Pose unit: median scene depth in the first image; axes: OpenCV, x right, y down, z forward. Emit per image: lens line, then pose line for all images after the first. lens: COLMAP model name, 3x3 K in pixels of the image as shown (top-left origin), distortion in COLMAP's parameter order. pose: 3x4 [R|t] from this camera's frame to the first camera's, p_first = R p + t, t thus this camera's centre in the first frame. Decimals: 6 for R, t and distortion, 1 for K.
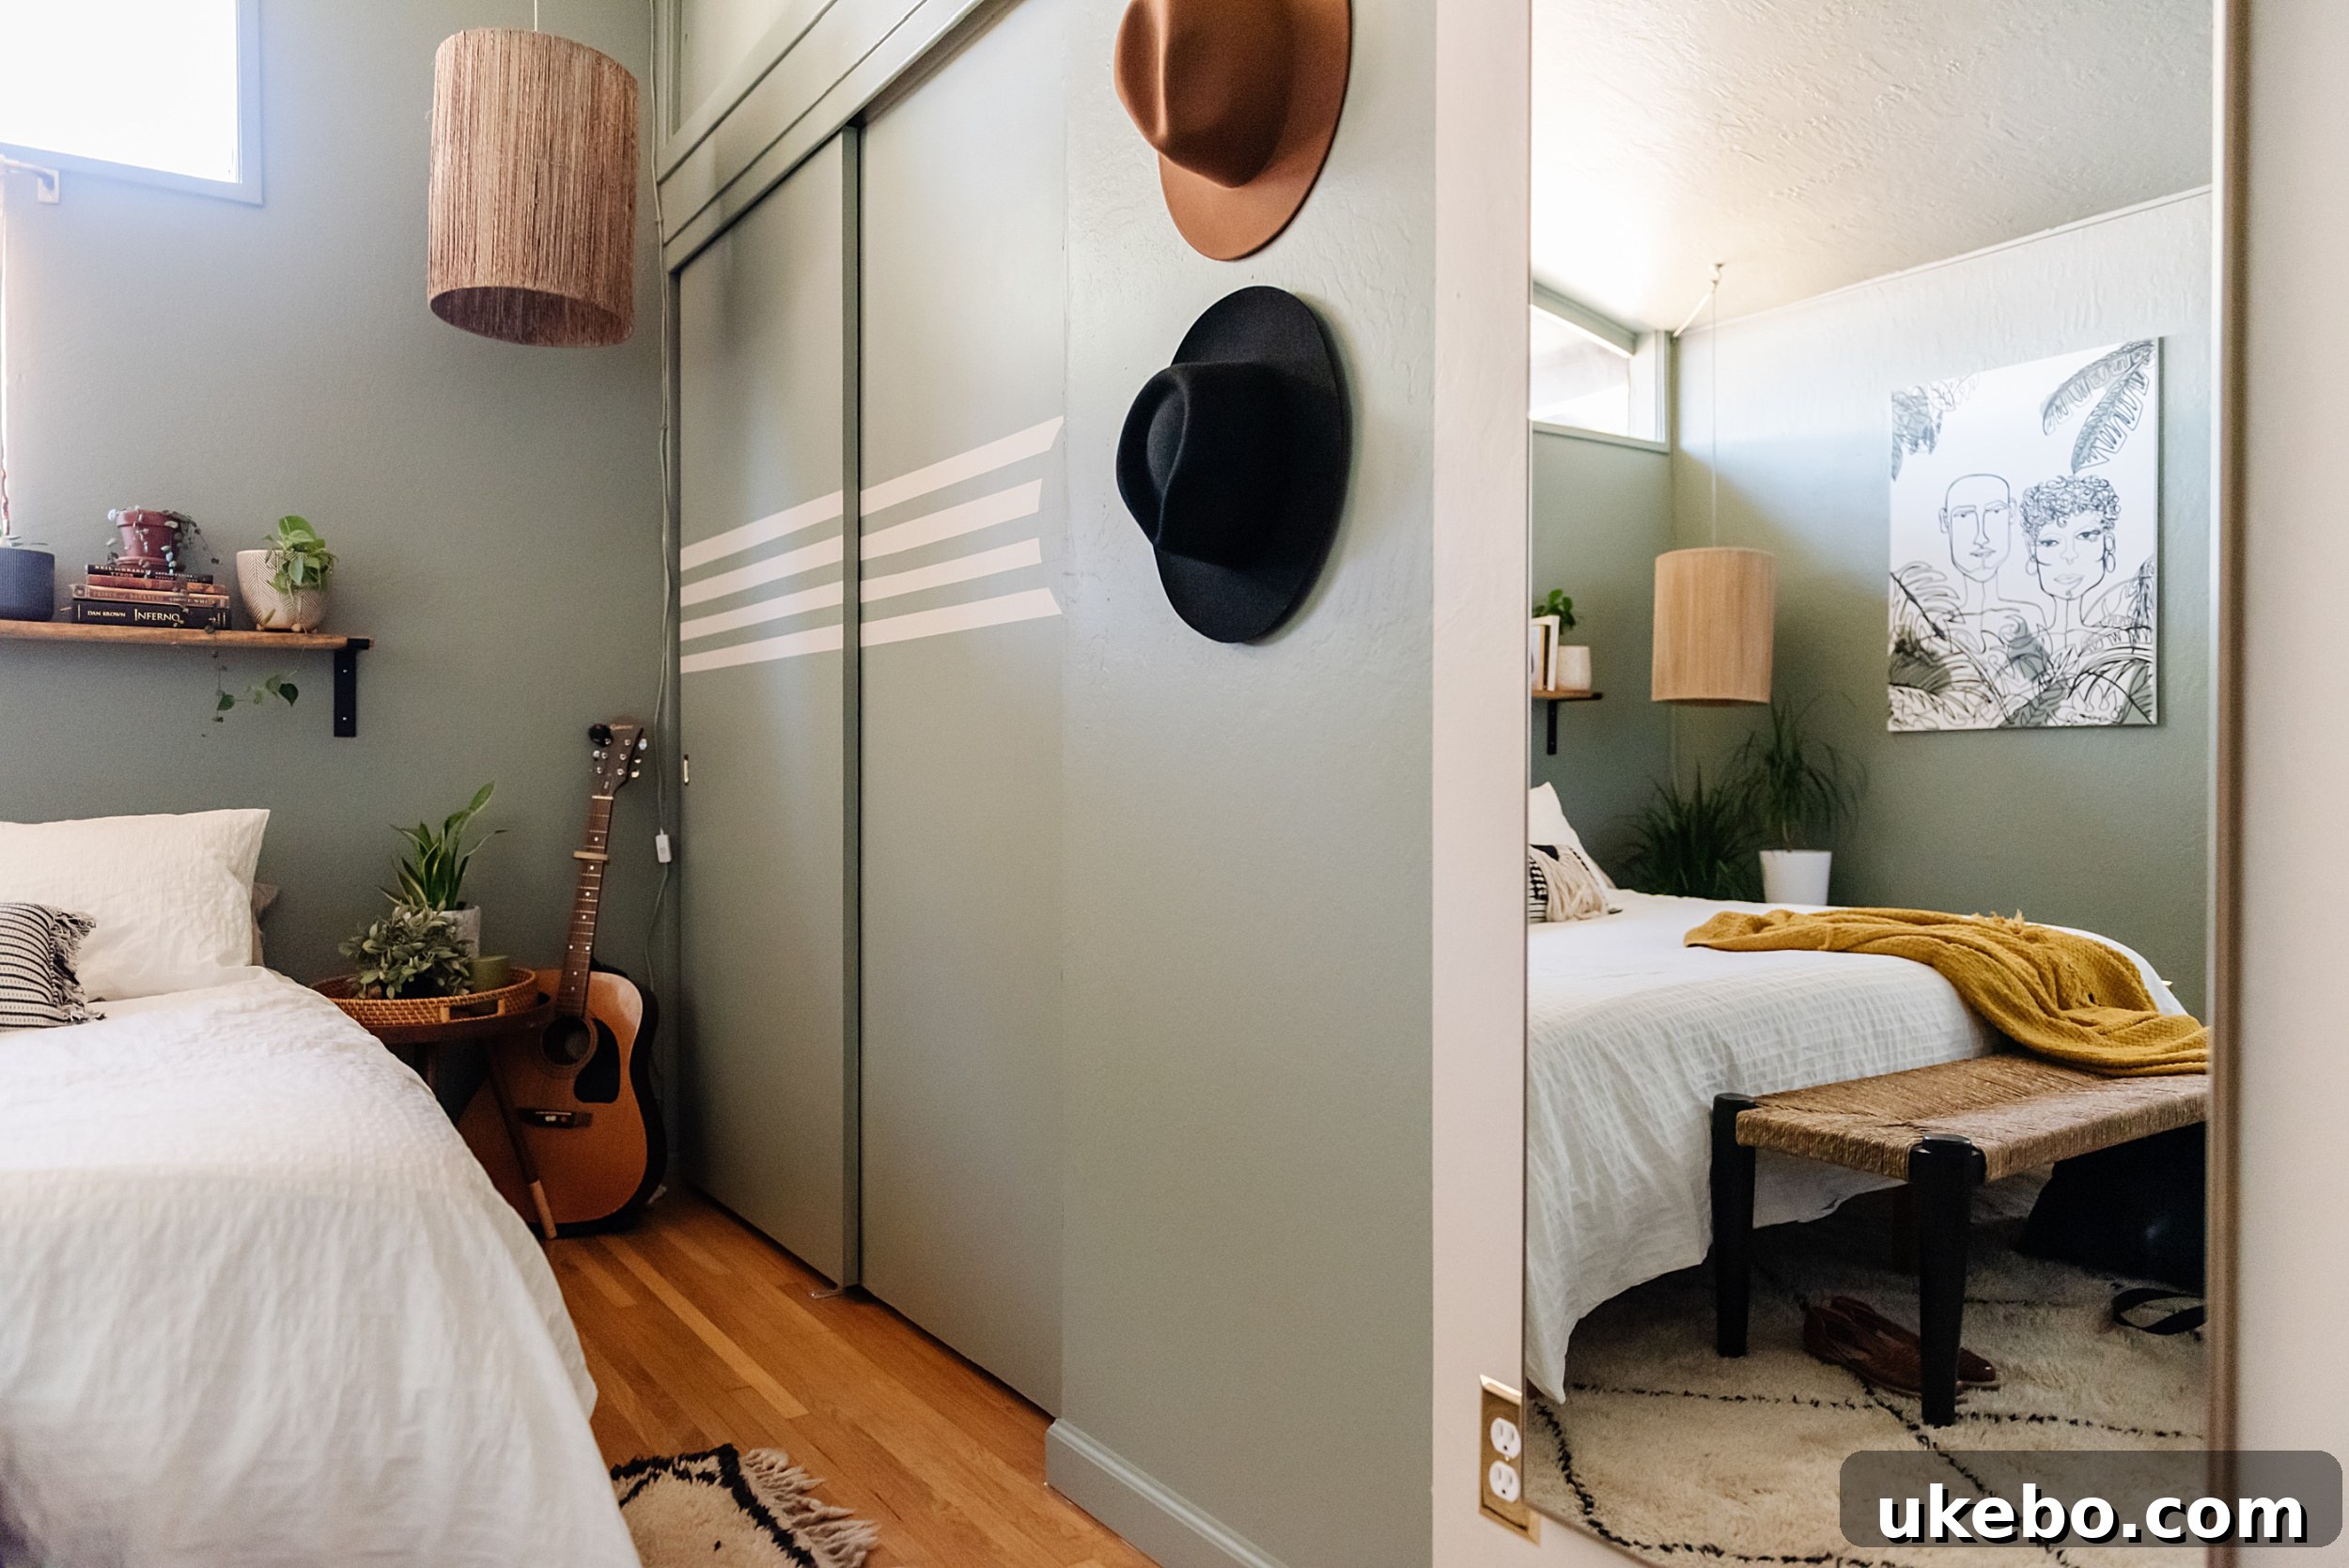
lens RADIAL K [[1606.4, 0, 1174.5], [0, 1606.4, 784.0], [0, 0, 1]] dist [0.005438, 0.000613]
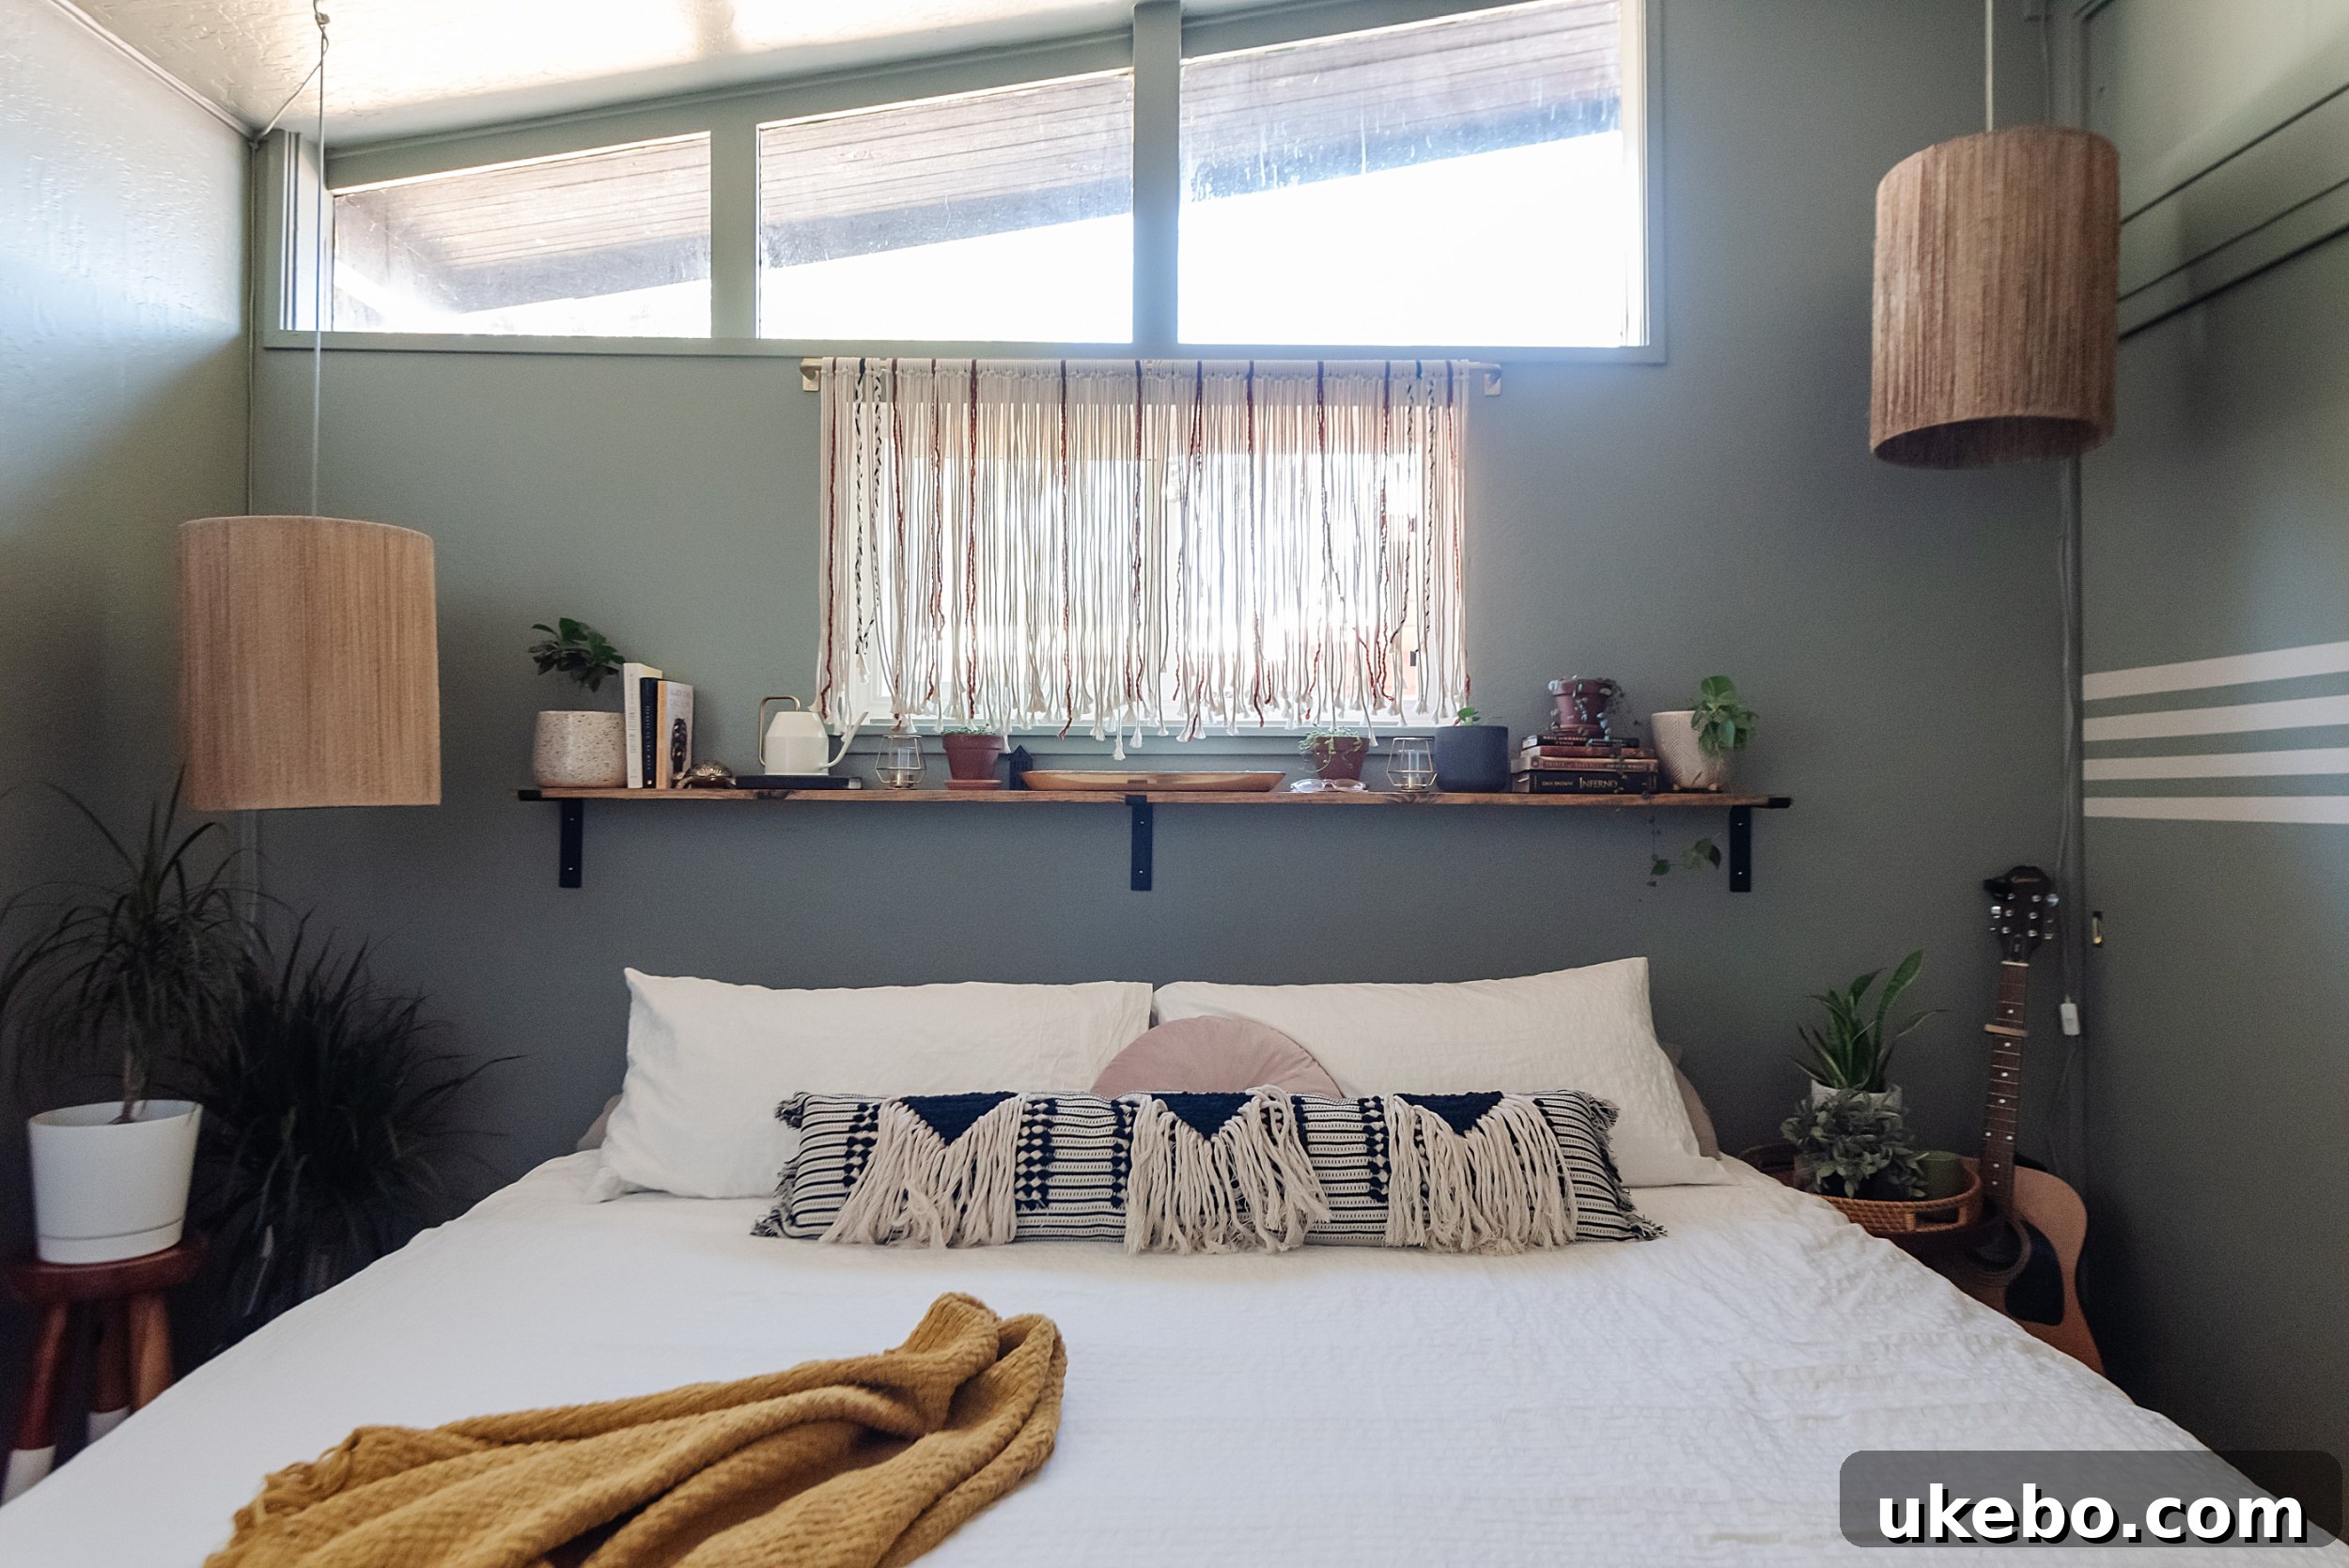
lens RADIAL K [[1524.9, 0, 1177.0], [0, 1524.9, 760.5], [0, 0, 1]] dist [0.017306, -0.001227]
pose [[0.836573, -0.008950, -0.547783, -0.321283], [-0.007096, 0.999606, -0.027169, -0.089583], [0.547810, 0.026615, 0.836179, 0.042376]]
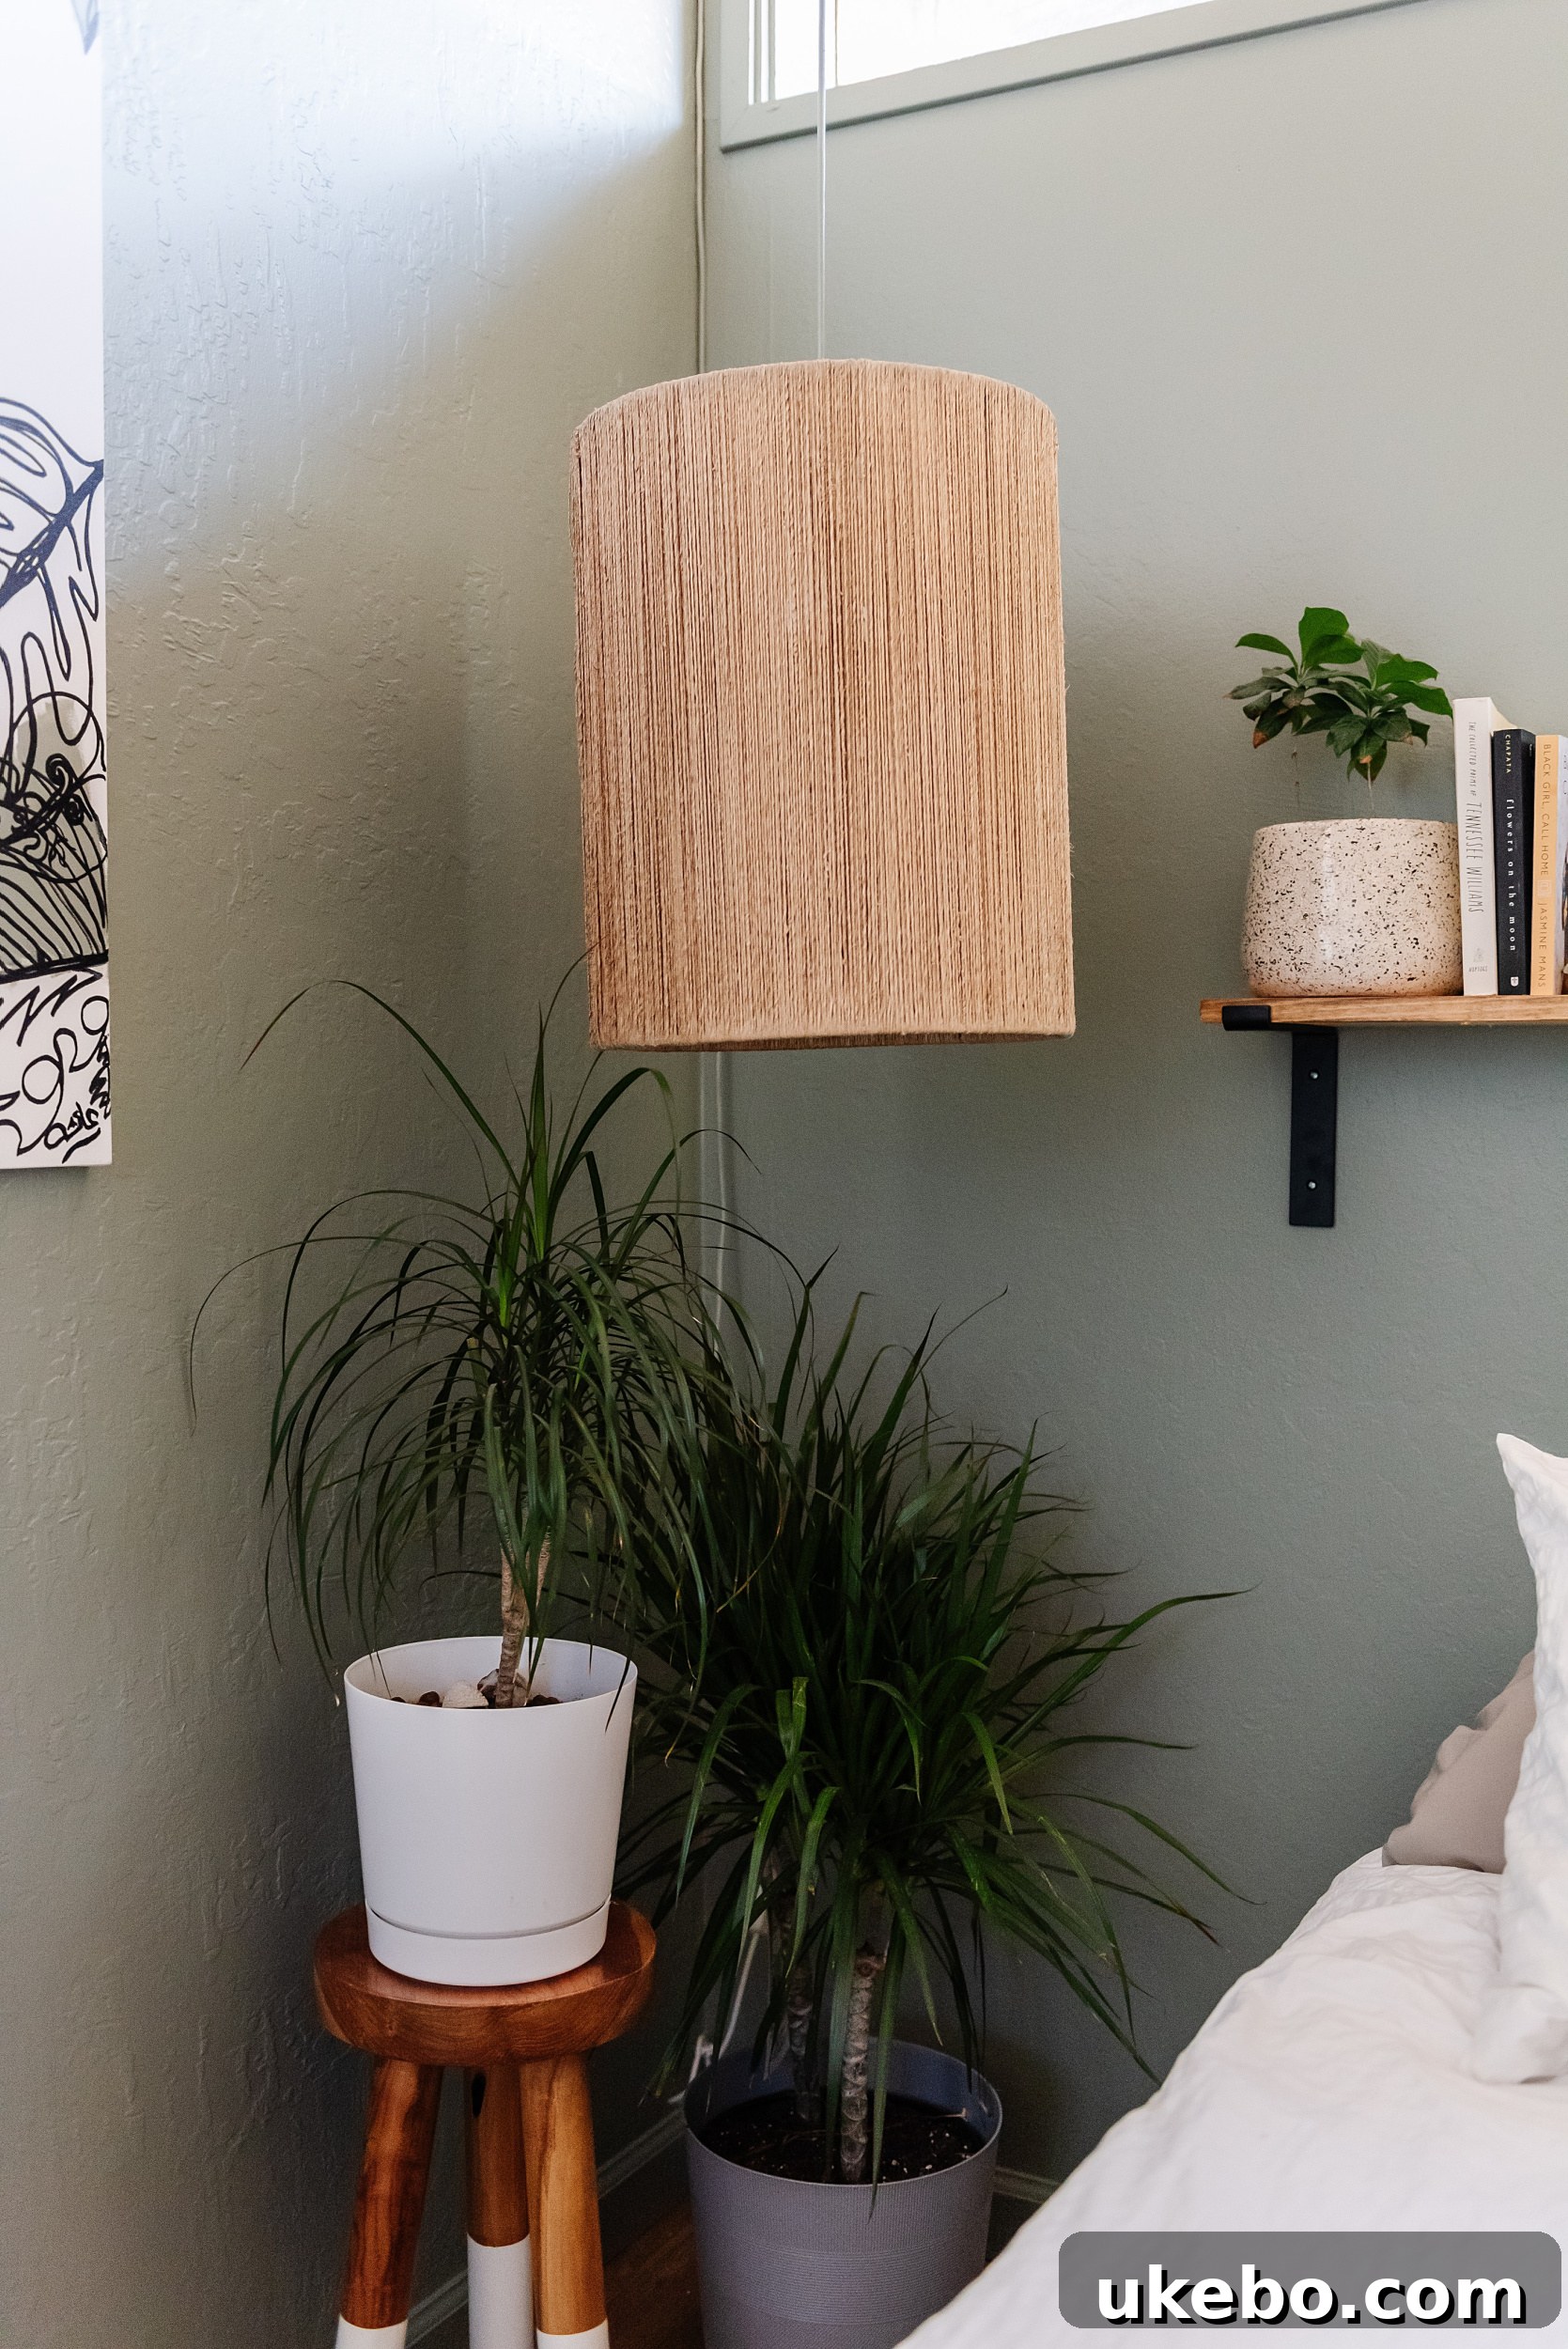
lens RADIAL K [[2191.2, 0, 790.7], [0, 2191.2, 1048.7], [0, 0, 1]] dist [0.008432, 0.003422]
pose [[0.478391, 0.009471, -0.878096, -0.701848], [-0.005804, 0.999954, 0.007623, -0.085737], [0.878128, 0.001449, 0.478424, 0.215237]]
